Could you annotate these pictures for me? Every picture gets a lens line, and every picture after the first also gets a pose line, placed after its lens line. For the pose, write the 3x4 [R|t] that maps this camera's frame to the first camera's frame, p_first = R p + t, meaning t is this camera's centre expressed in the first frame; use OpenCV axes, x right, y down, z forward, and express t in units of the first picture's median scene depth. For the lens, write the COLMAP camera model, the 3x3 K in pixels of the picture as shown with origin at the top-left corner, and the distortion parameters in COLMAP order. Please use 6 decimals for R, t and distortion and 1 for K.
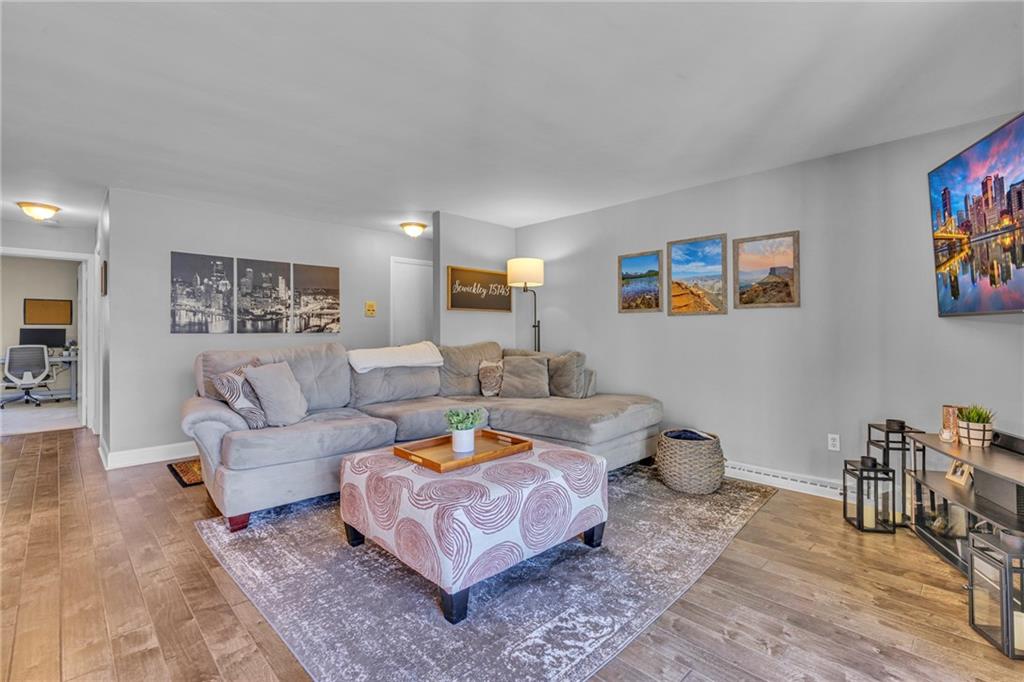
lens RADIAL K [[462.8, 0, 521.7], [0, 462.8, 330.5], [0, 0, 1]] dist [0.005210, 0.000031]
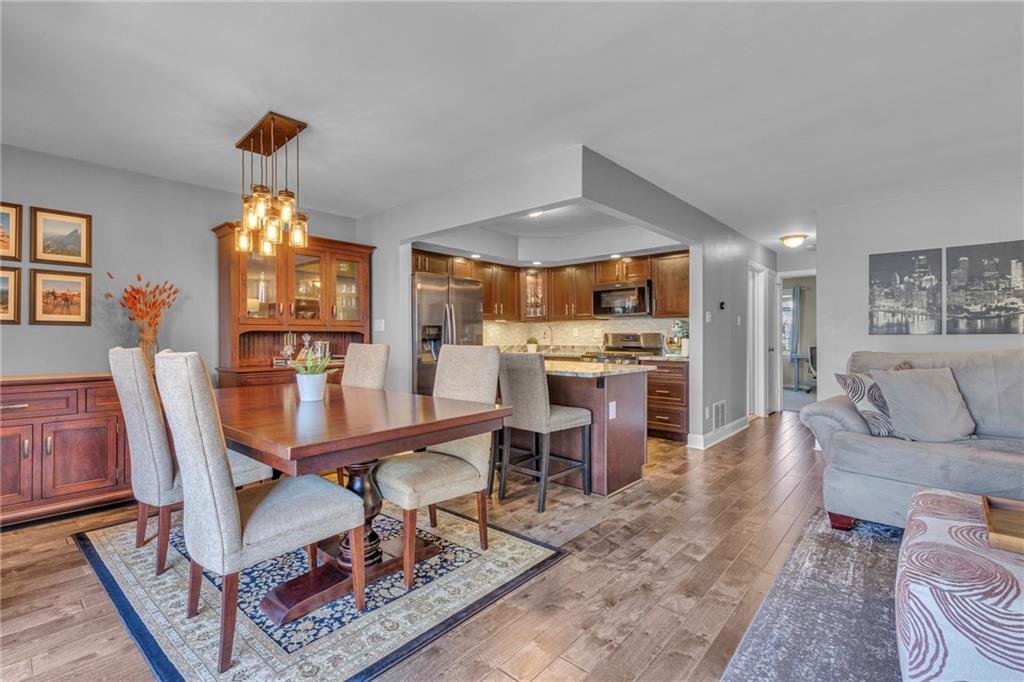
lens RADIAL K [[462.8, 0, 515.2], [0, 462.8, 338.6], [0, 0, 1]] dist [0.005210, 0.000031]
pose [[0.062515, 0.004971, -0.998032, 0.289565], [0.004991, 0.999974, 0.005293, 0.007396], [0.998032, -0.005312, 0.062488, 0.199975]]
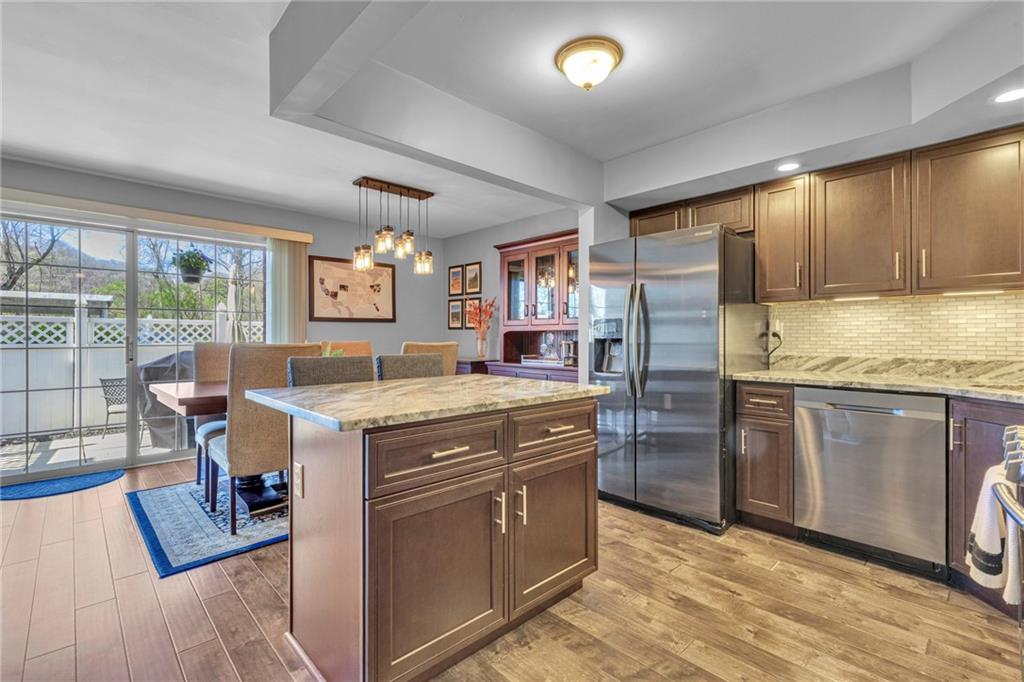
lens RADIAL K [[462.8, 0, 514.9], [0, 462.8, 337.5], [0, 0, 1]] dist [0.005210, 0.000031]
pose [[-0.999748, -0.001070, 0.022402, -0.967445], [-0.001173, 0.999989, -0.004570, 0.015505], [-0.022396, -0.004595, -0.999739, 0.989037]]
